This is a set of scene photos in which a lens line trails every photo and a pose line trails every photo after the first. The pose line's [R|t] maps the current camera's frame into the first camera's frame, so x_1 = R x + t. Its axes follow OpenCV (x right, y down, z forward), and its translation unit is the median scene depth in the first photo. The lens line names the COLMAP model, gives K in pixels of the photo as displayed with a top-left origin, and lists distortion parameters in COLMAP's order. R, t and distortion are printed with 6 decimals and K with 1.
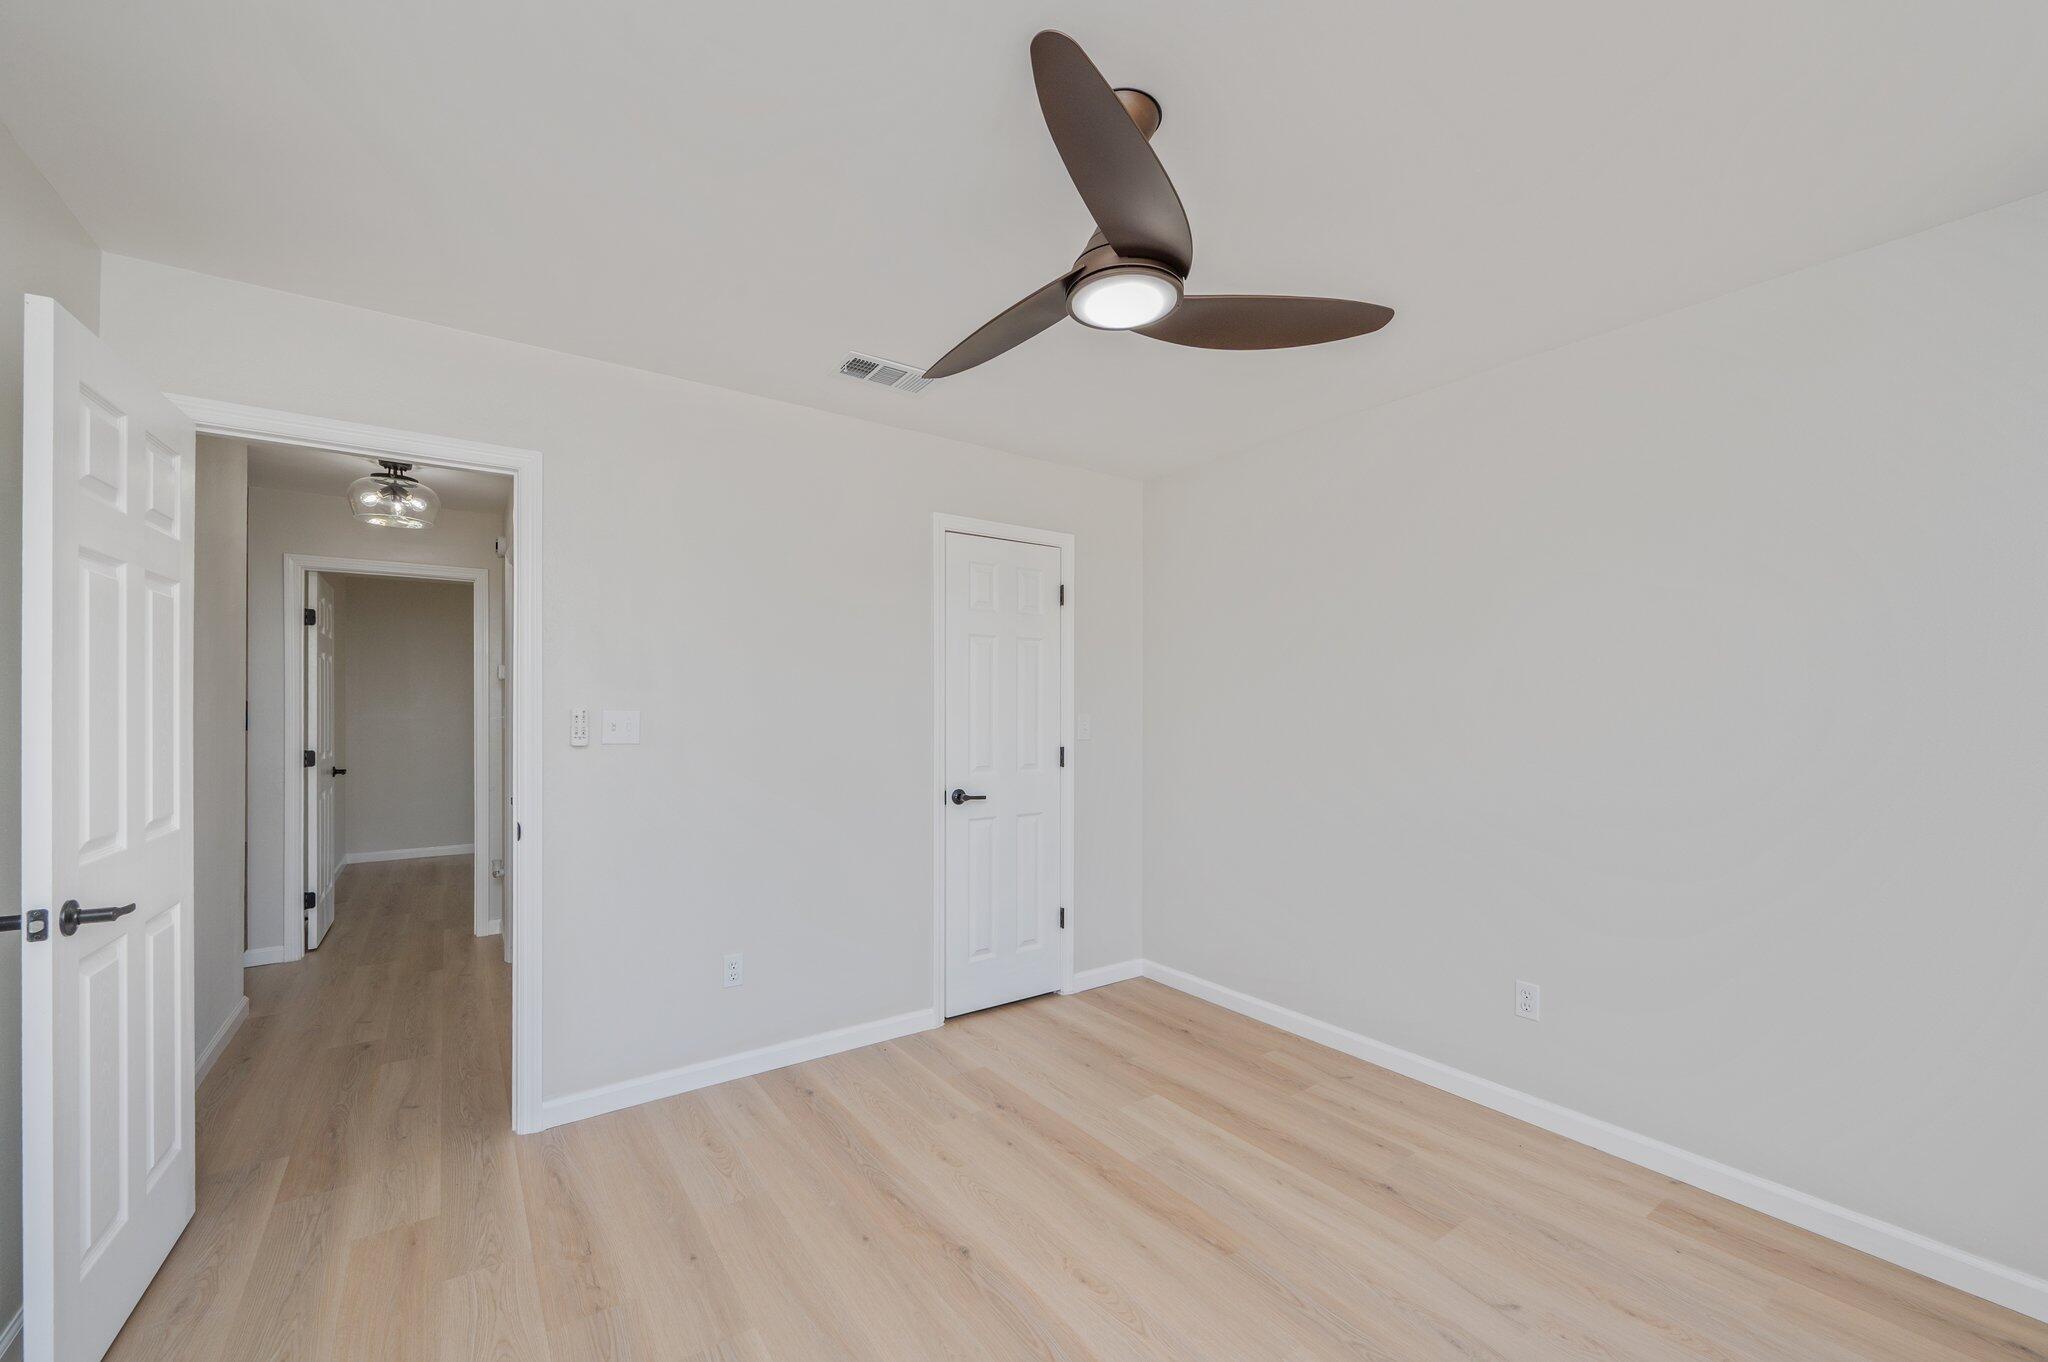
lens RADIAL K [[822.3, 0, 1022.5], [0, 822.3, 689.6], [0, 0, 1]] dist [-0.002617, -0.000707]
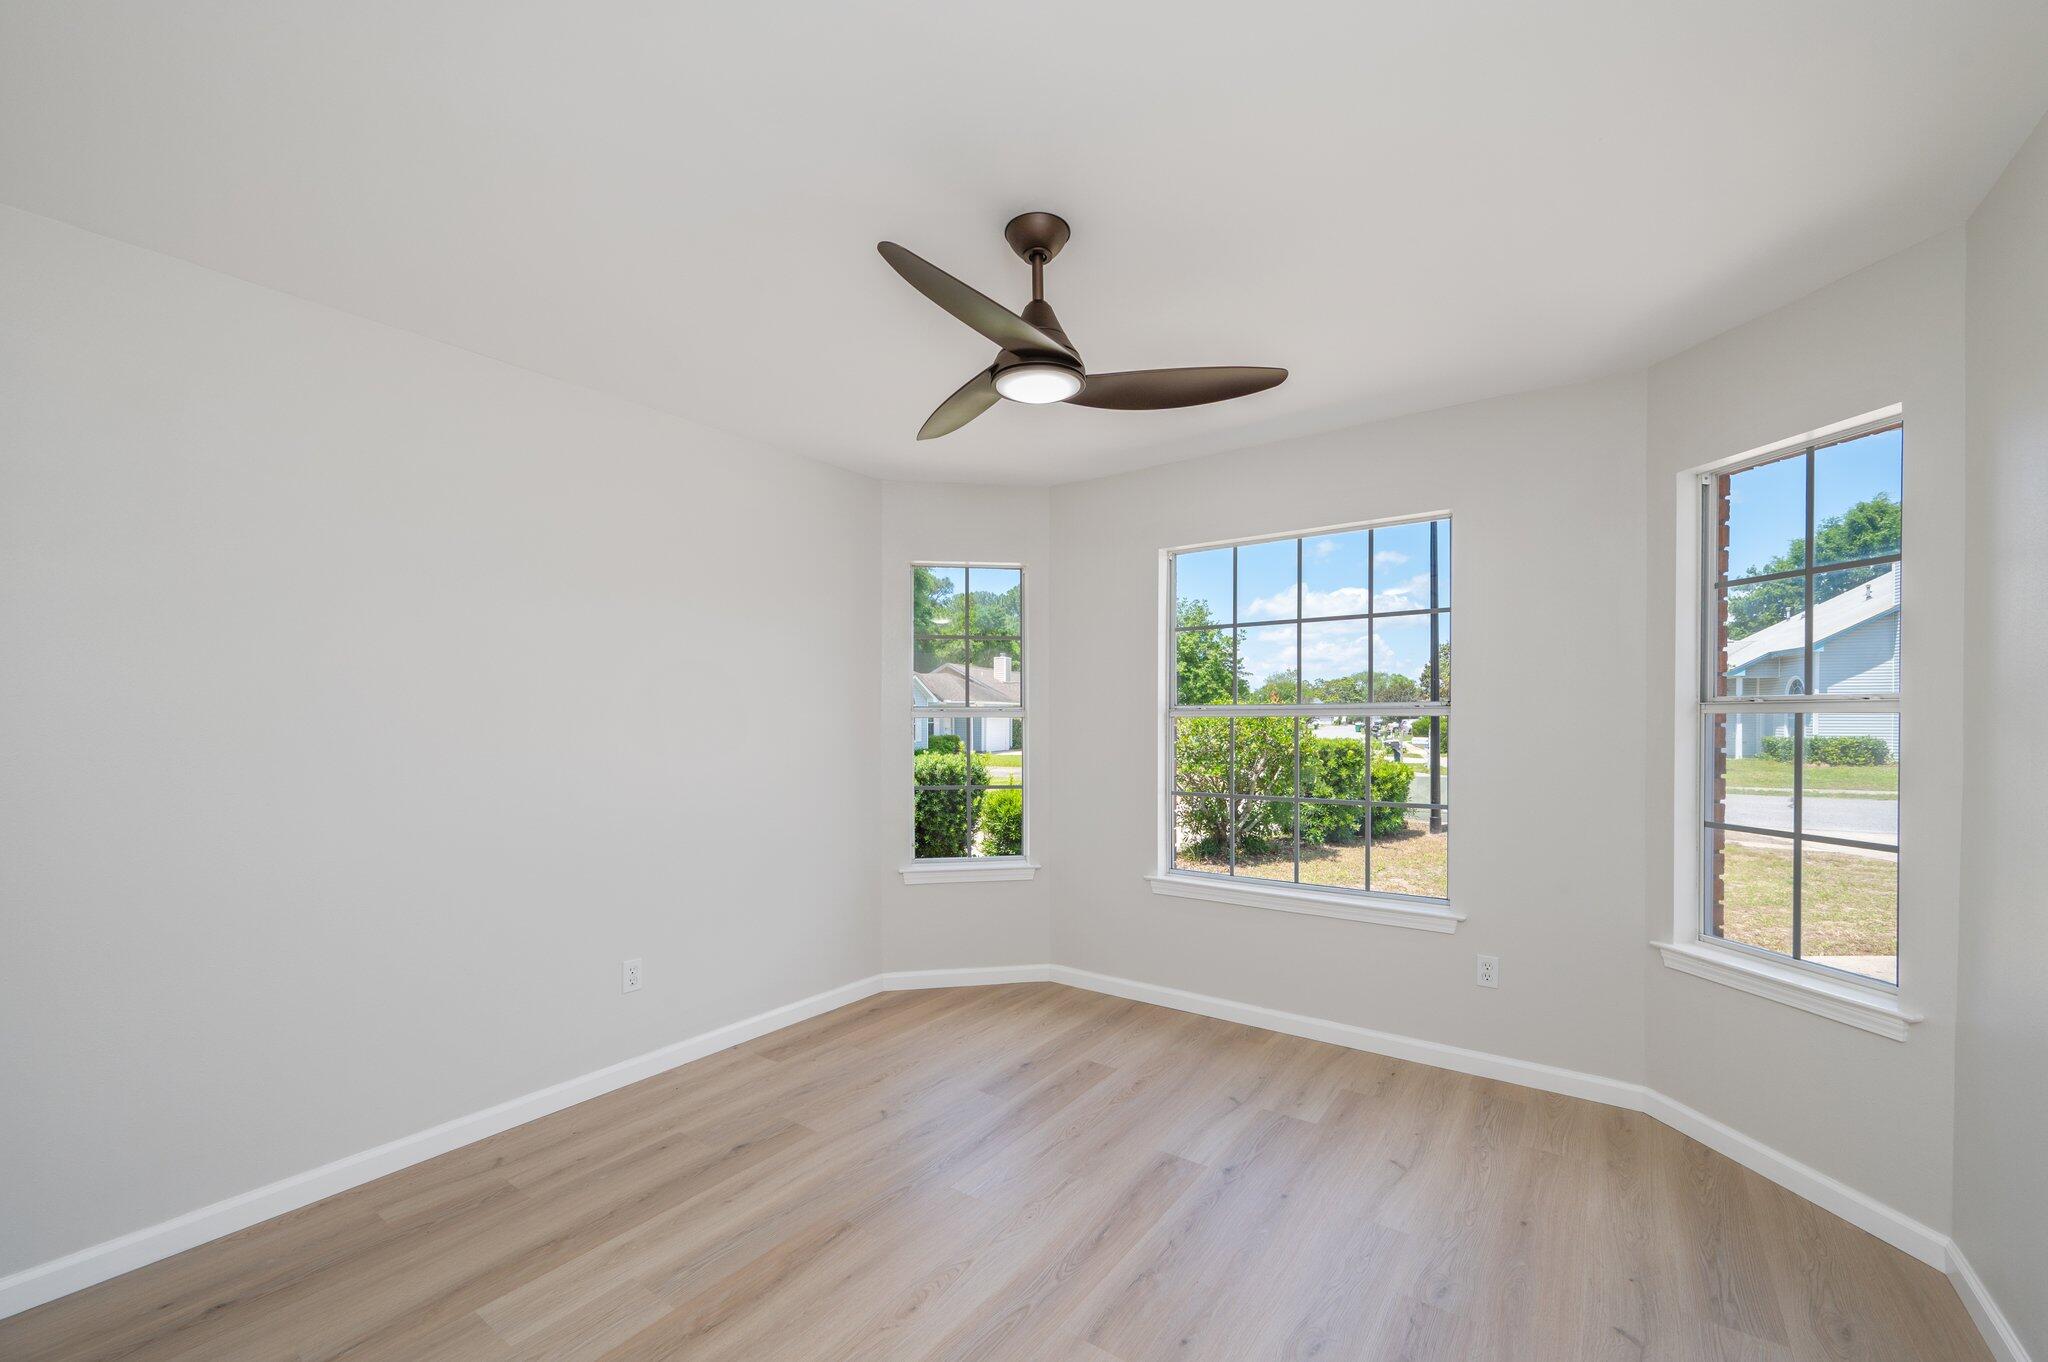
lens RADIAL K [[822.3, 0, 1008.2], [0, 822.3, 726.8], [0, 0, 1]] dist [-0.002617, -0.000707]
pose [[-0.304117, -0.009878, 0.952583, -0.686810], [-0.012636, 0.999900, 0.006334, 0.019876], [-0.952551, -0.010111, -0.304212, 0.938216]]
